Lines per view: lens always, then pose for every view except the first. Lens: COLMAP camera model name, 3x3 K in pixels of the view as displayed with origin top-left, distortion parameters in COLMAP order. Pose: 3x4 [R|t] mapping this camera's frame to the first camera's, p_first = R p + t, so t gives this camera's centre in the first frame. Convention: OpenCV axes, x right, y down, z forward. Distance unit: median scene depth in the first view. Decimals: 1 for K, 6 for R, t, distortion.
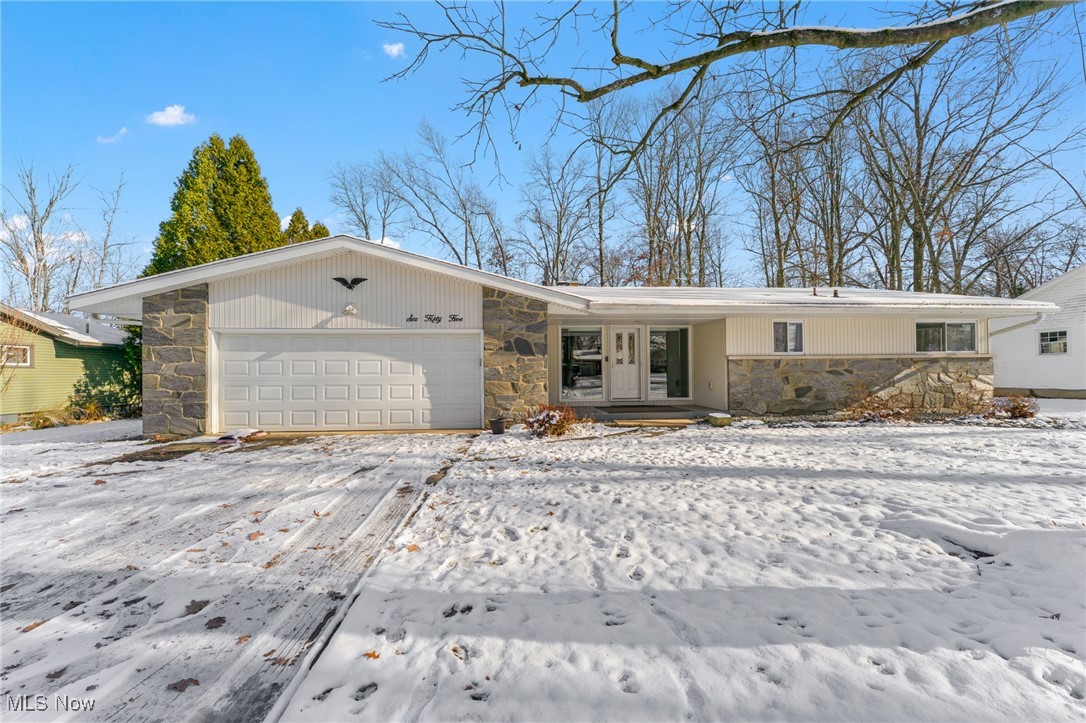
lens RADIAL K [[433.0, 0, 542.0], [0, 433.0, 345.4], [0, 0, 1]] dist [-0.002177, -0.000127]
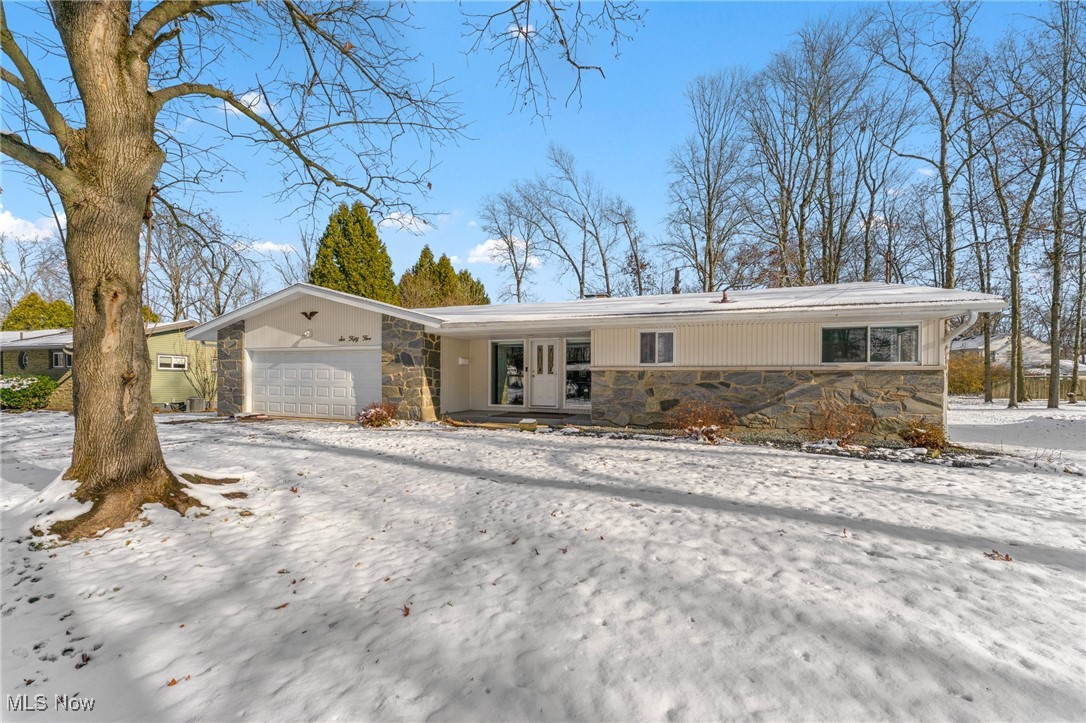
lens RADIAL K [[441.6, 0, 543.0], [0, 441.6, 361.5], [0, 0, 1]] dist [-0.000105, 0.000016]
pose [[0.904351, -0.001474, -0.426788, 0.764049], [0.008062, 0.999875, 0.013630, -0.003980], [0.426714, -0.015768, 0.904249, 0.001179]]
